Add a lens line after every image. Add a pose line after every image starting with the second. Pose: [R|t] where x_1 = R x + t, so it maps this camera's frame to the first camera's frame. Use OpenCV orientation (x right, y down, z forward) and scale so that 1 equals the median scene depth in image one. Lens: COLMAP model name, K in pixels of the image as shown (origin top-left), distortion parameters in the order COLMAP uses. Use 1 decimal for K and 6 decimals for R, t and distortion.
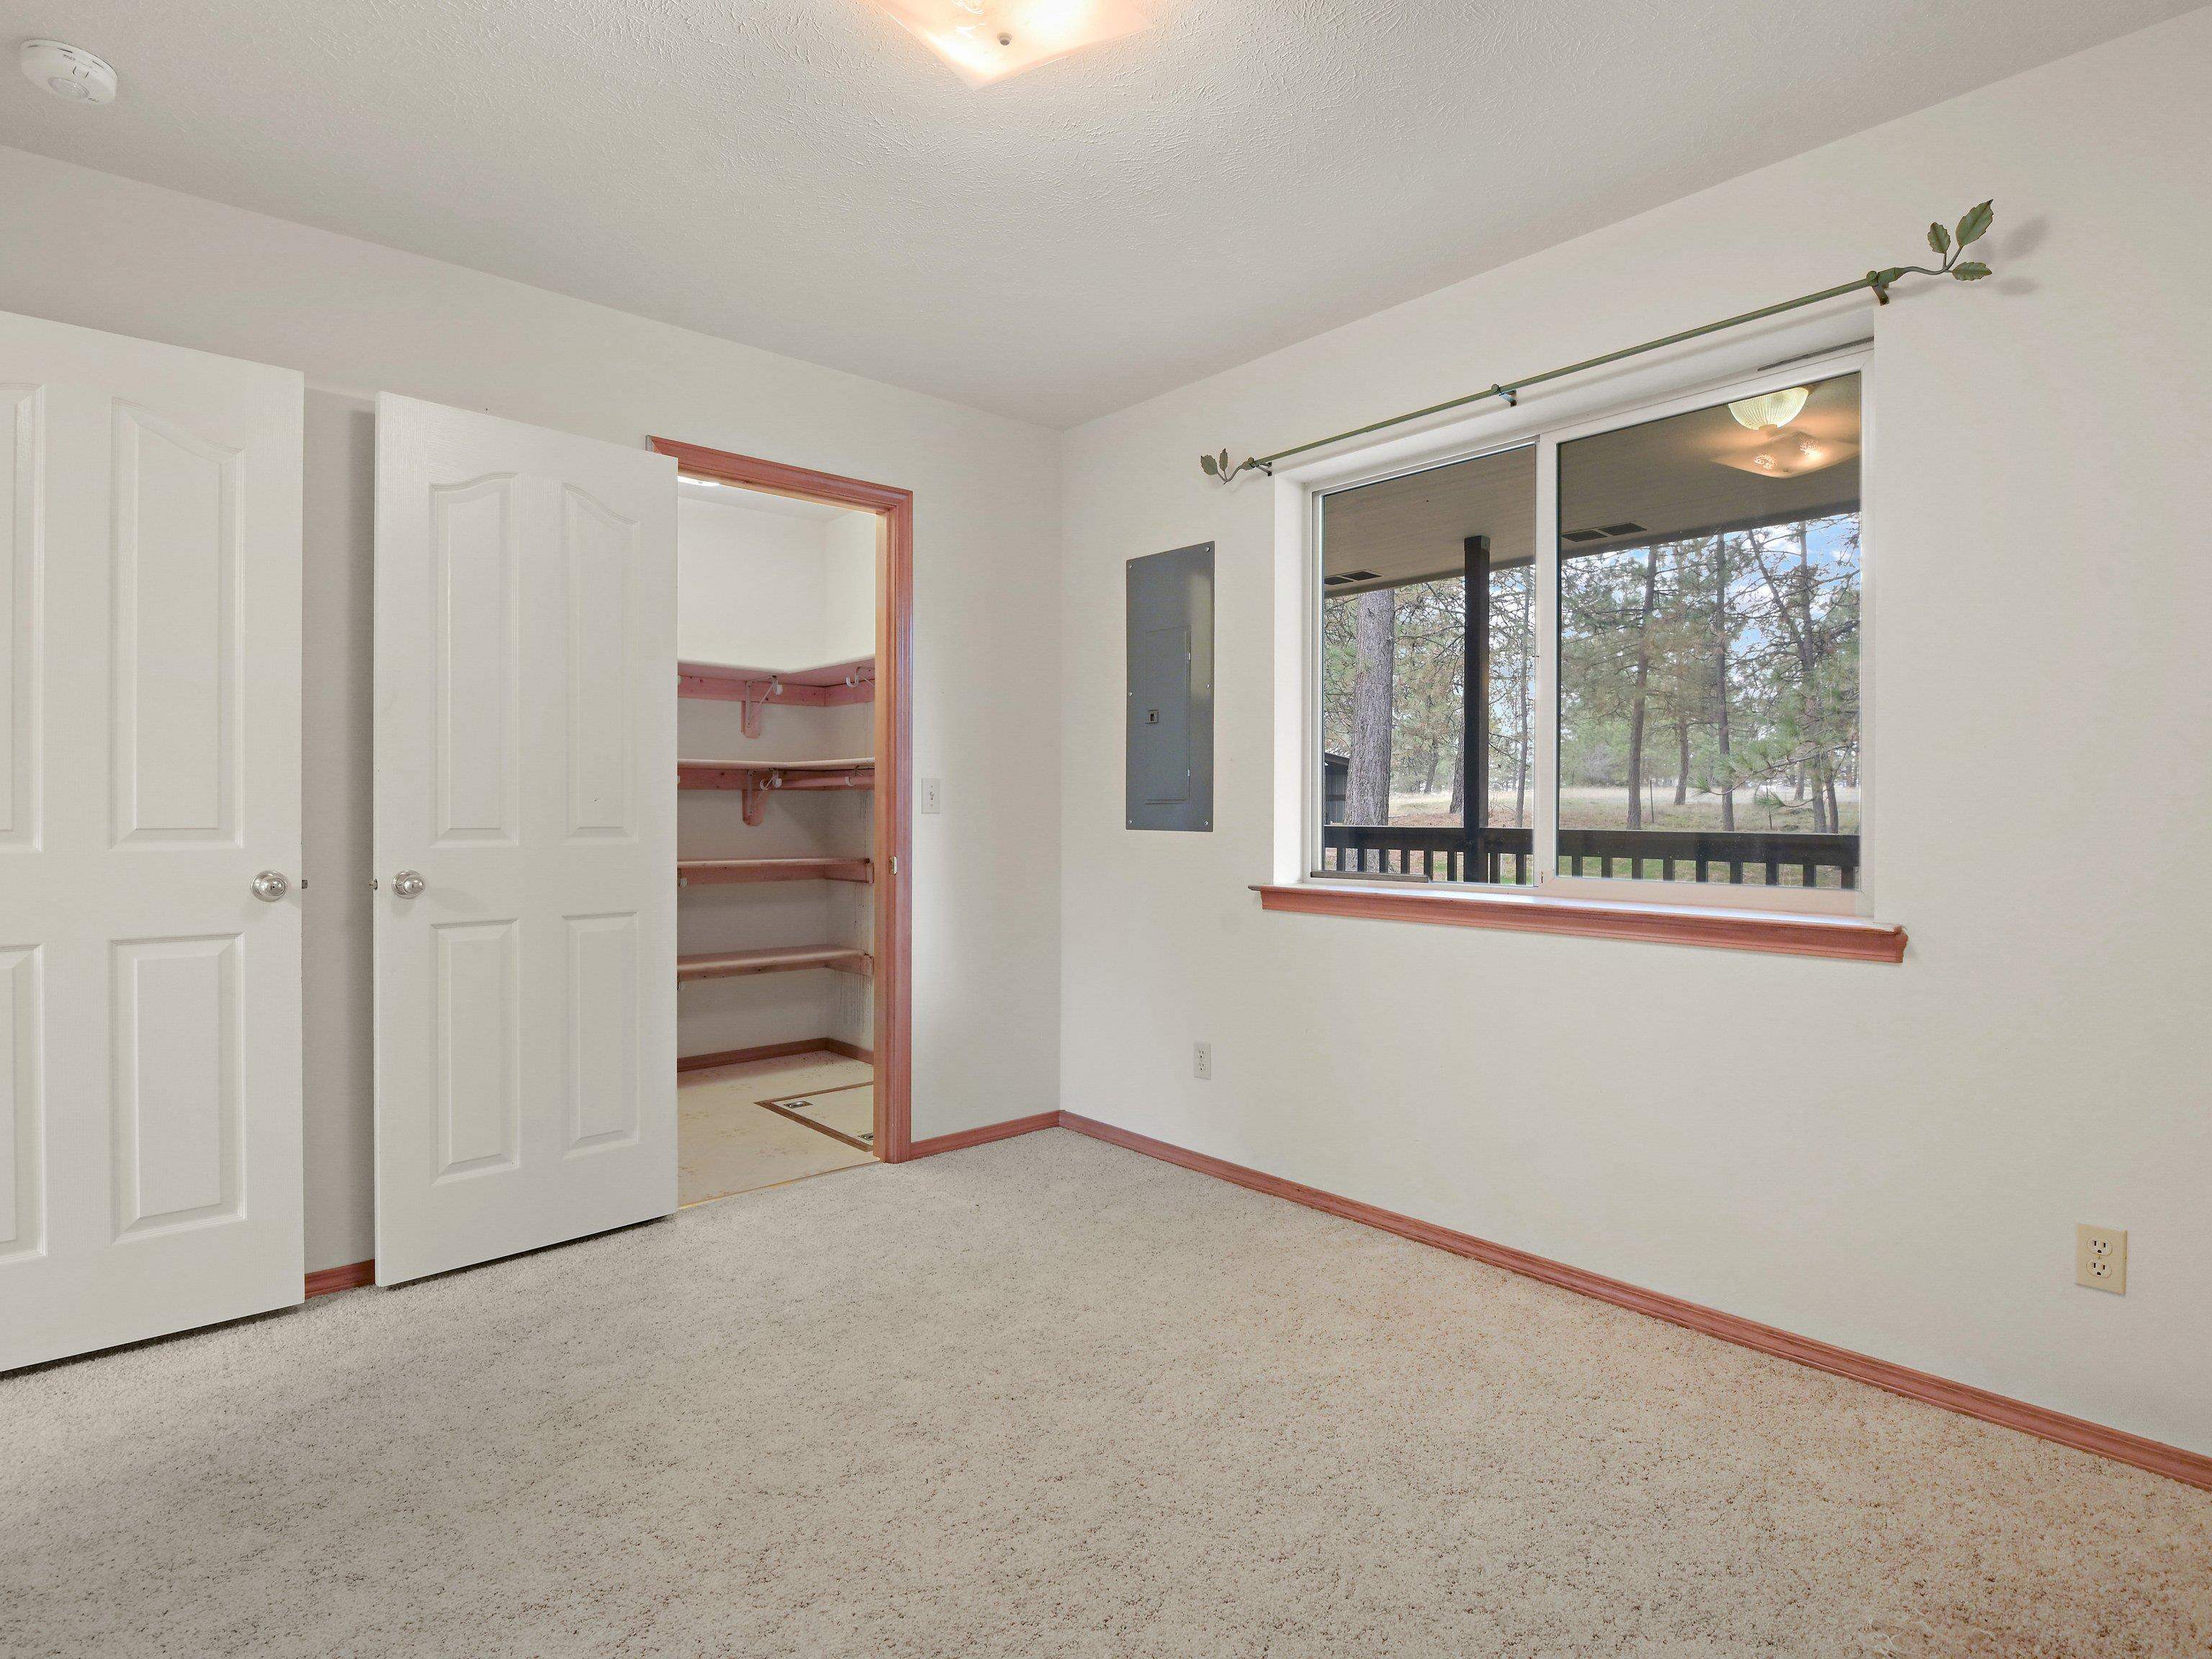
lens RADIAL K [[1155.7, 0, 1090.9], [0, 1155.7, 816.0], [0, 0, 1]] dist [-0.013530, -0.005129]
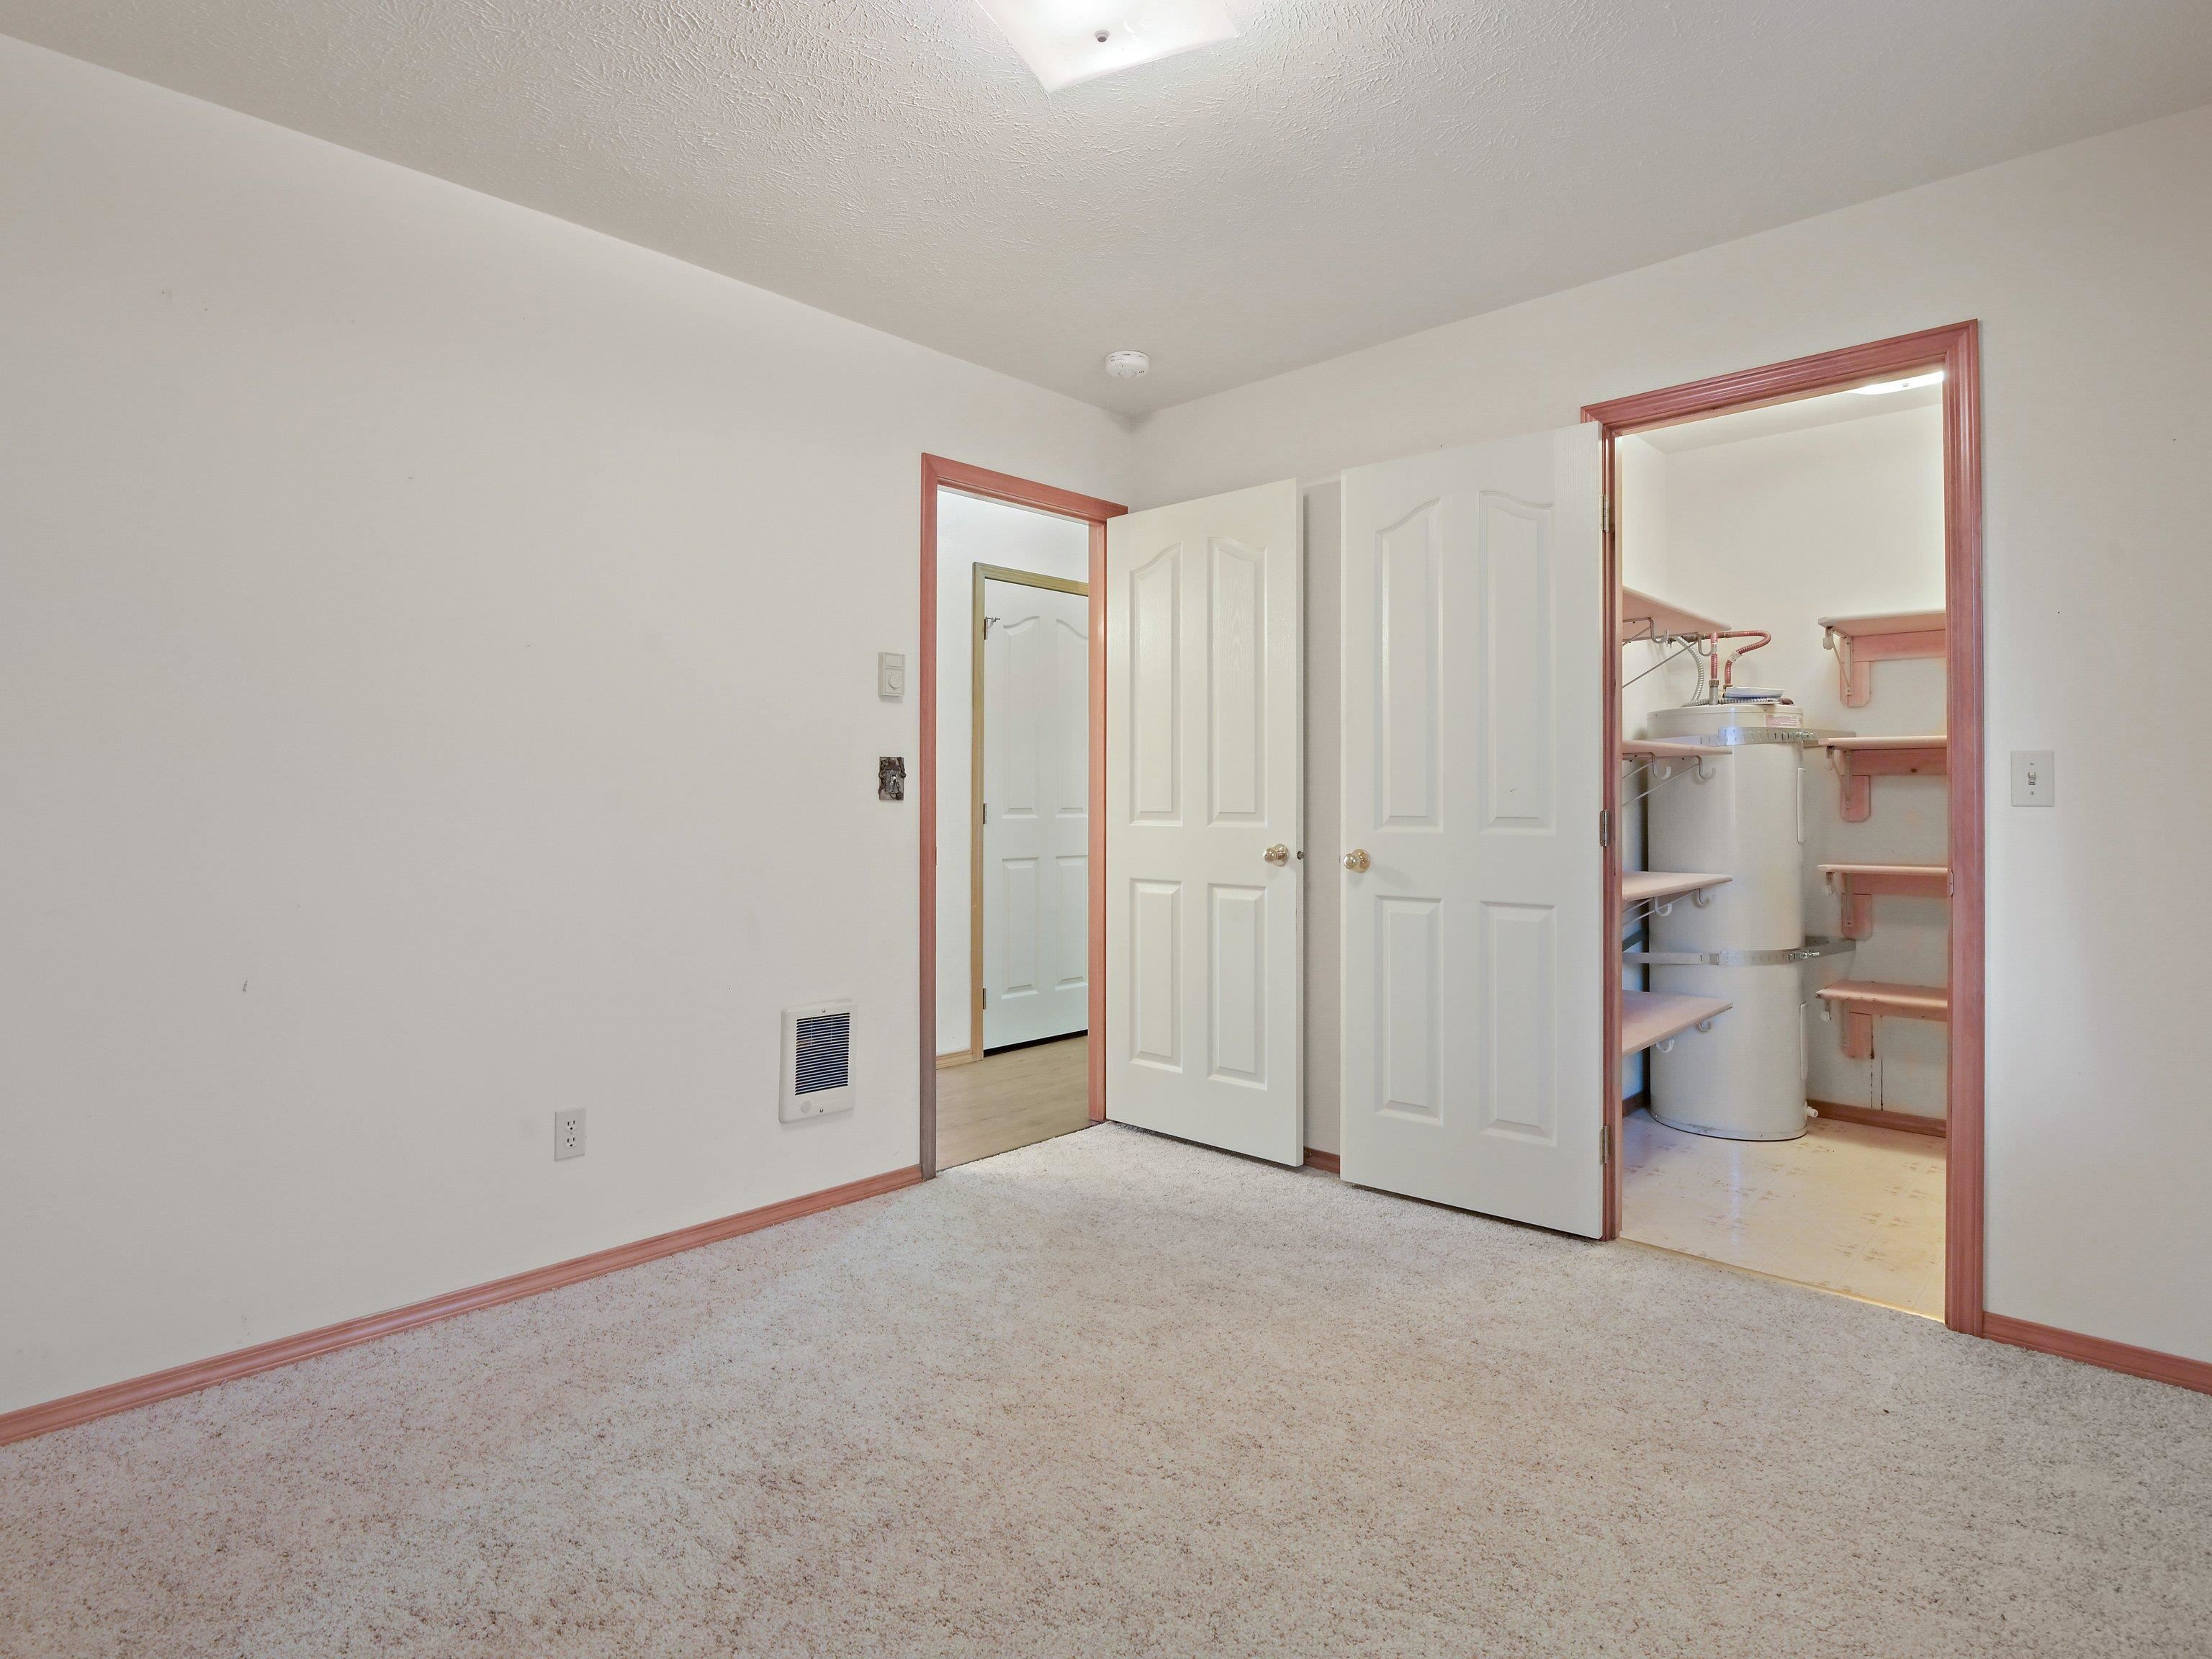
lens RADIAL K [[1155.7, 0, 1102.0], [0, 1155.7, 789.2], [0, 0, 1]] dist [-0.013530, -0.005129]
pose [[0.092648, -0.011475, -0.995633, 0.595188], [-0.008697, 0.999886, -0.012334, 0.000776], [0.995661, 0.009802, 0.092538, 0.592929]]
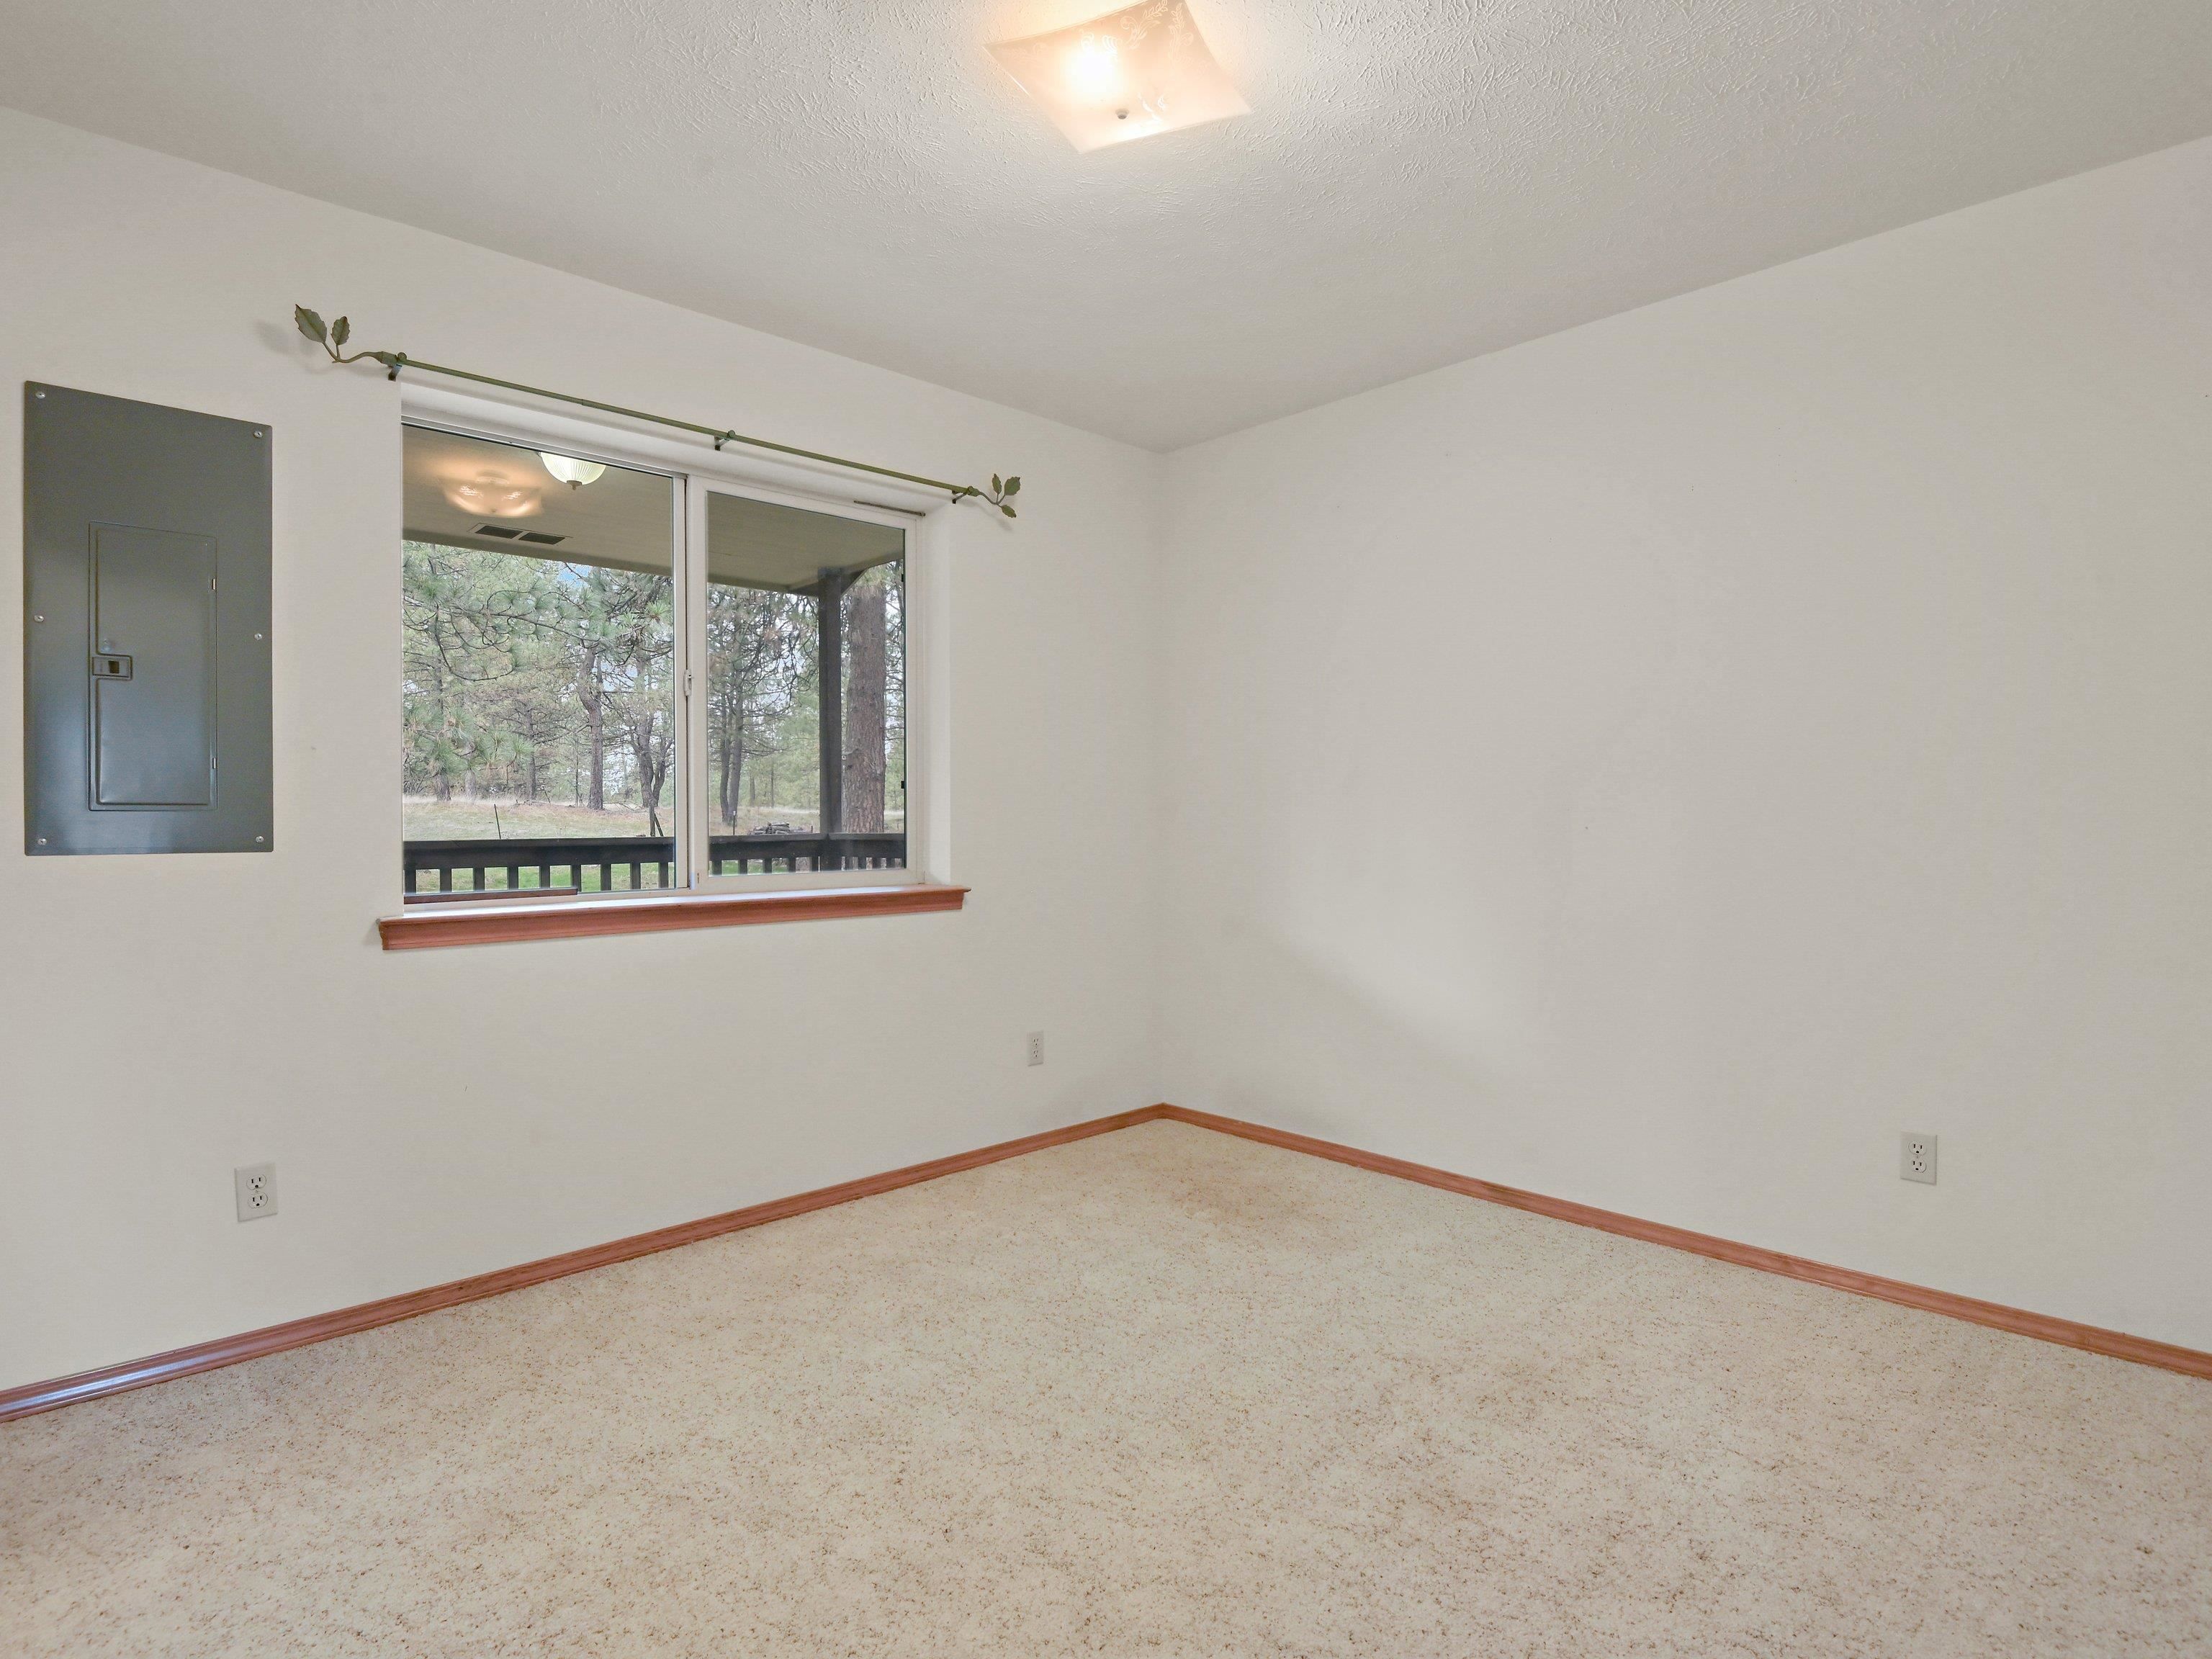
lens RADIAL K [[1155.7, 0, 1099.3], [0, 1155.7, 834.6], [0, 0, 1]] dist [-0.013530, -0.005129]
pose [[-0.044465, -0.016613, 0.998873, -0.767440], [0.010468, 0.999799, 0.017095, -0.003899], [-0.998956, 0.011216, -0.044282, 0.699771]]
